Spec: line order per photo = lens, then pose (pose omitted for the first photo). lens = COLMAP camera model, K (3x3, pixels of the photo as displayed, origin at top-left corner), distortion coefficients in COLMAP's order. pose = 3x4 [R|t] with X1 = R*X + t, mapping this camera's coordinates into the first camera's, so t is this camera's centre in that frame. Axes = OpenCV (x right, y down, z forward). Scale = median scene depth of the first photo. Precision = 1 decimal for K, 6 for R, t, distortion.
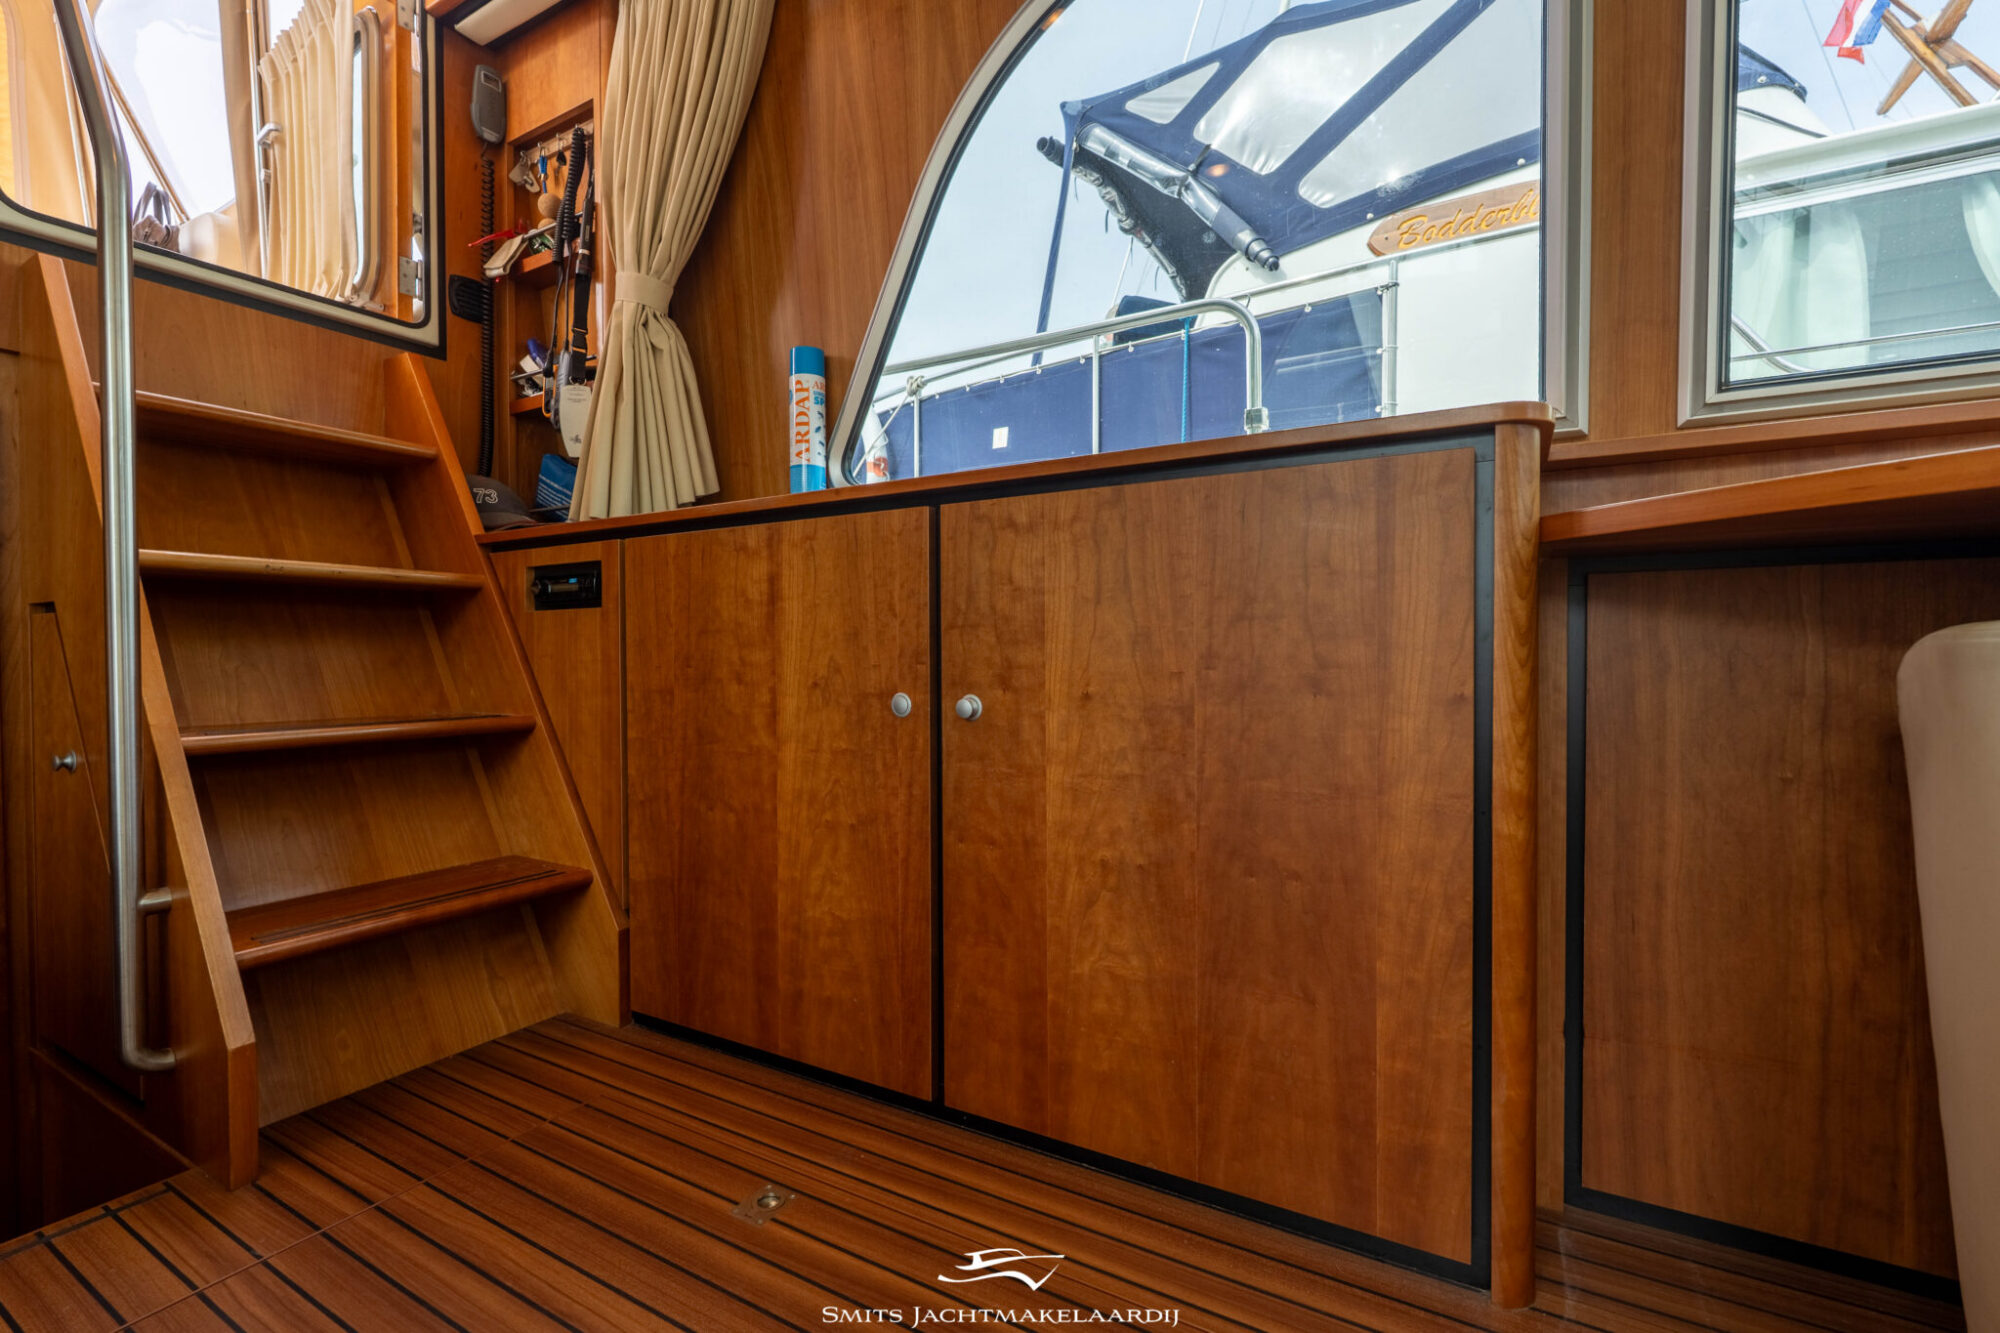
lens RADIAL K [[878.3, 0, 982.9], [0, 878.3, 593.3], [0, 0, 1]] dist [-0.004591, 0.000553]
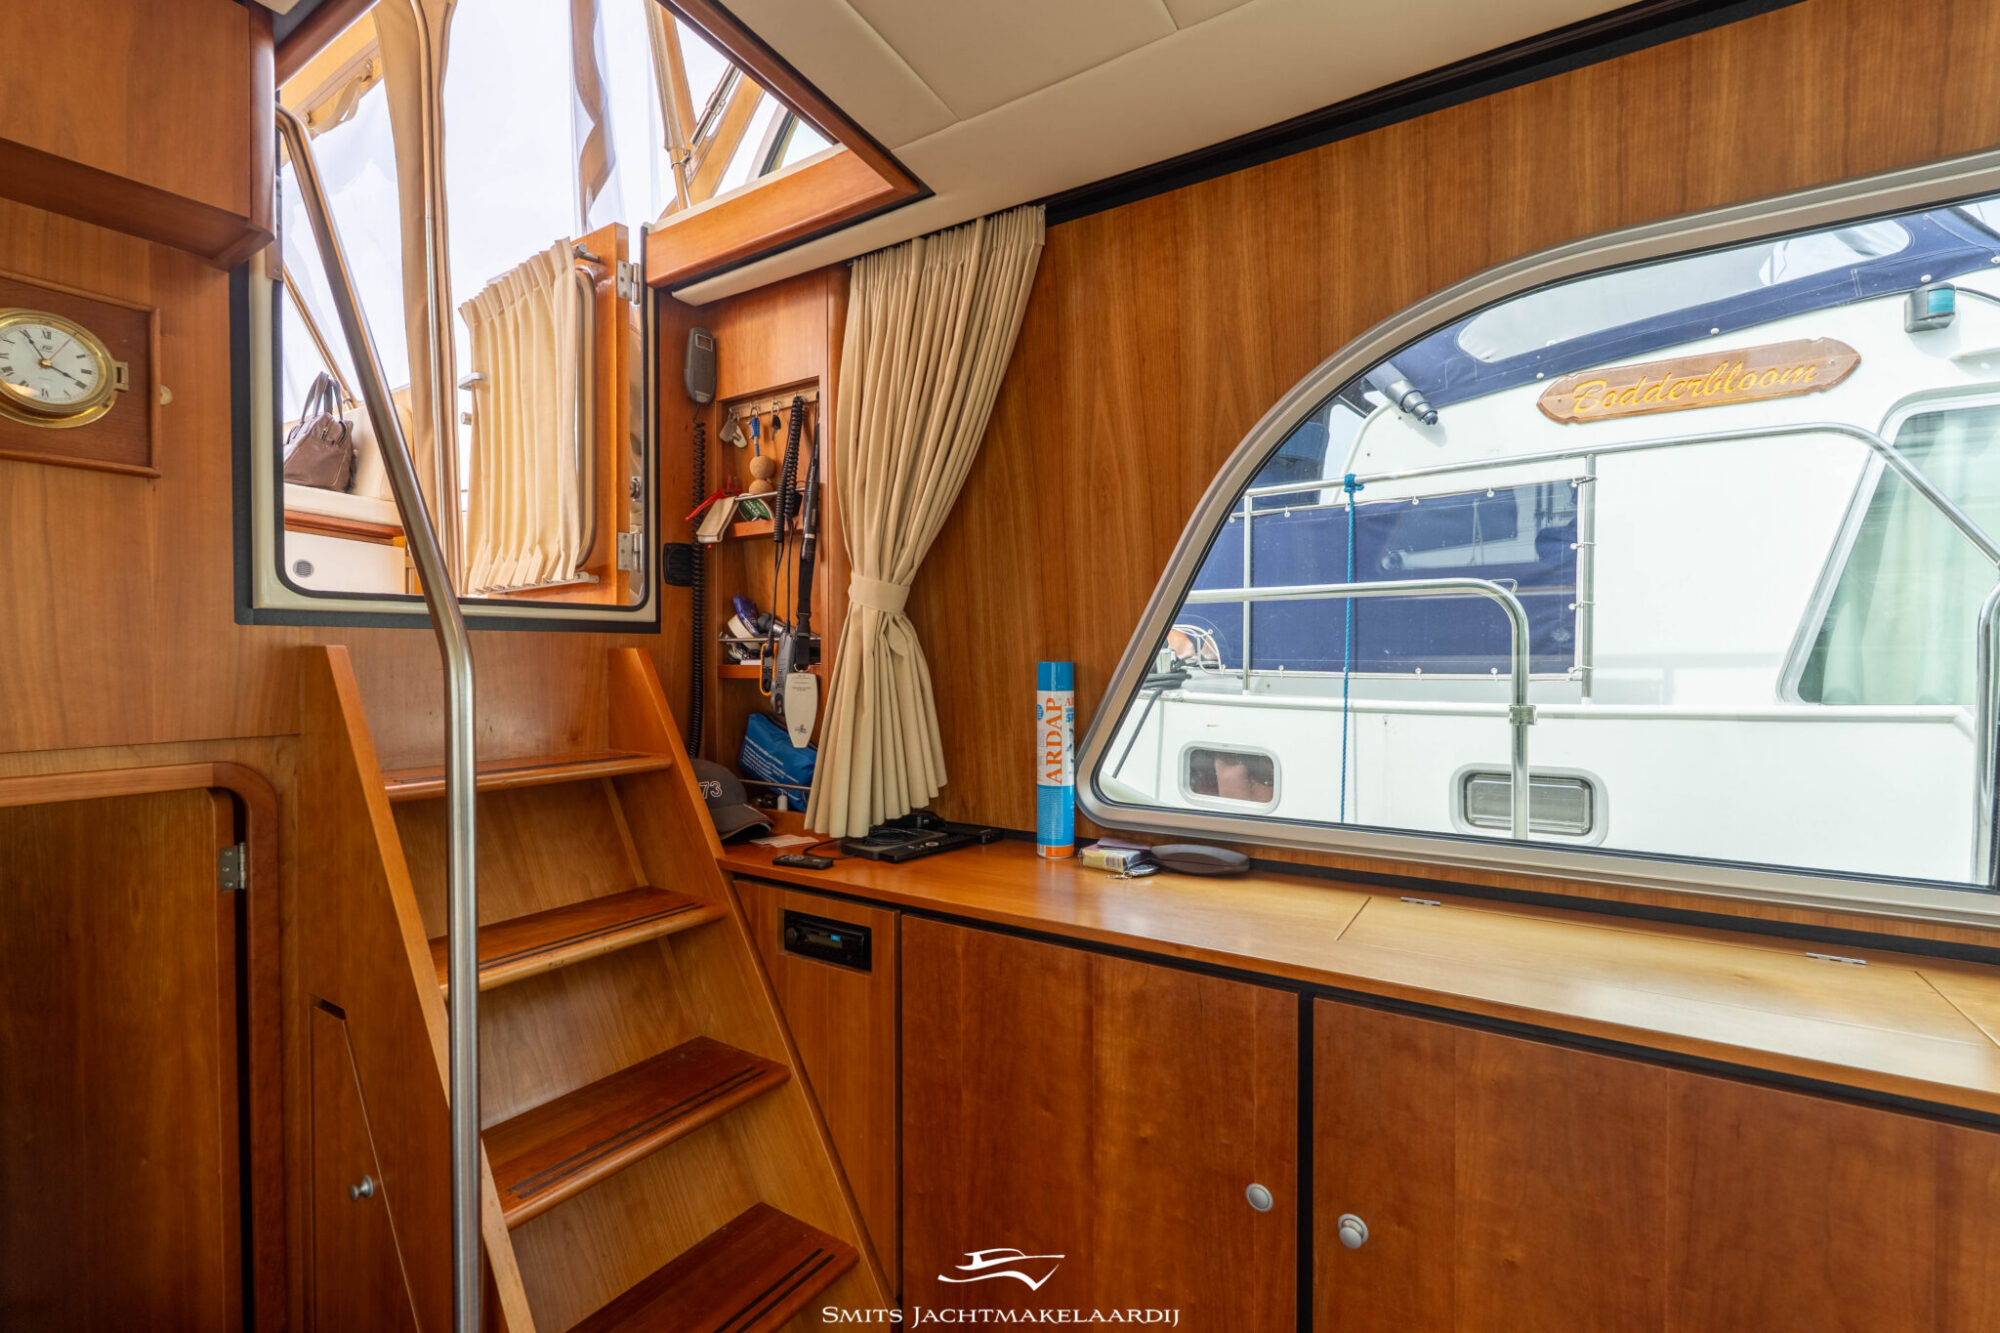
lens RADIAL K [[878.3, 0, 1011.9], [0, 878.3, 639.9], [0, 0, 1]] dist [-0.004591, 0.000553]
pose [[0.999197, 0.006279, -0.039580, -0.213445], [-0.006284, 0.999980, -0.000013, -0.305405], [0.039579, 0.000262, 0.999216, 0.043427]]
